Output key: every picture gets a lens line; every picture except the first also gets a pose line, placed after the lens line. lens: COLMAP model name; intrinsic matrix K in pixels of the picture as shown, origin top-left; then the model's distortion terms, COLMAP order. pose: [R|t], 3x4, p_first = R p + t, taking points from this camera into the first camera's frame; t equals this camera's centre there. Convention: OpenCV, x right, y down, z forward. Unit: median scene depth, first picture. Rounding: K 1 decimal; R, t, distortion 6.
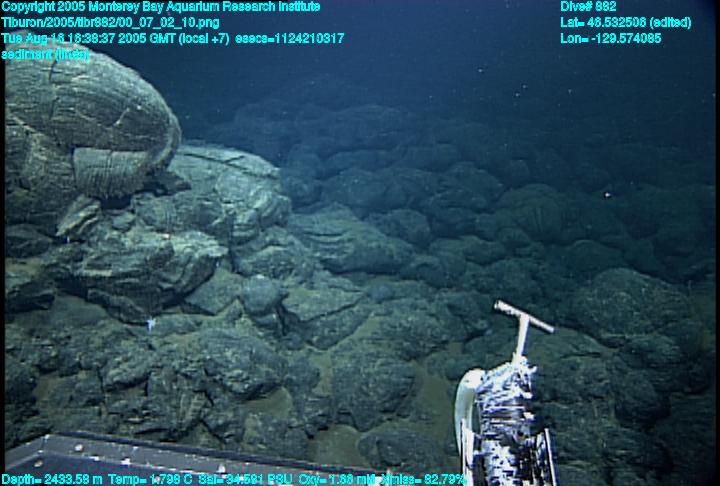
lens RADIAL K [[488.9, 0, 355.3], [0, 488.9, 285.1], [0, 0, 1]] dist [-0.124354, 0.189577]
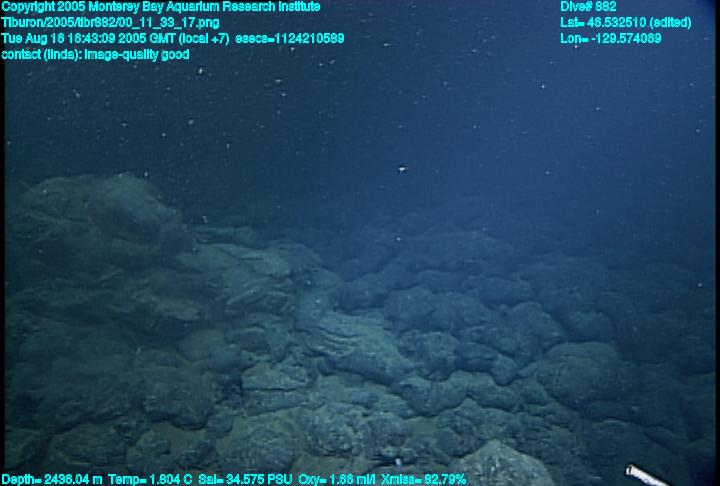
lens RADIAL K [[488.9, 0, 355.3], [0, 488.9, 285.1], [0, 0, 1]] dist [-0.124354, 0.189577]
pose [[0.797606, 0.193347, -0.571351, 0.763310], [-0.299995, 0.948927, -0.097673, -0.139446], [0.523286, 0.249307, 0.814873, 0.050736]]
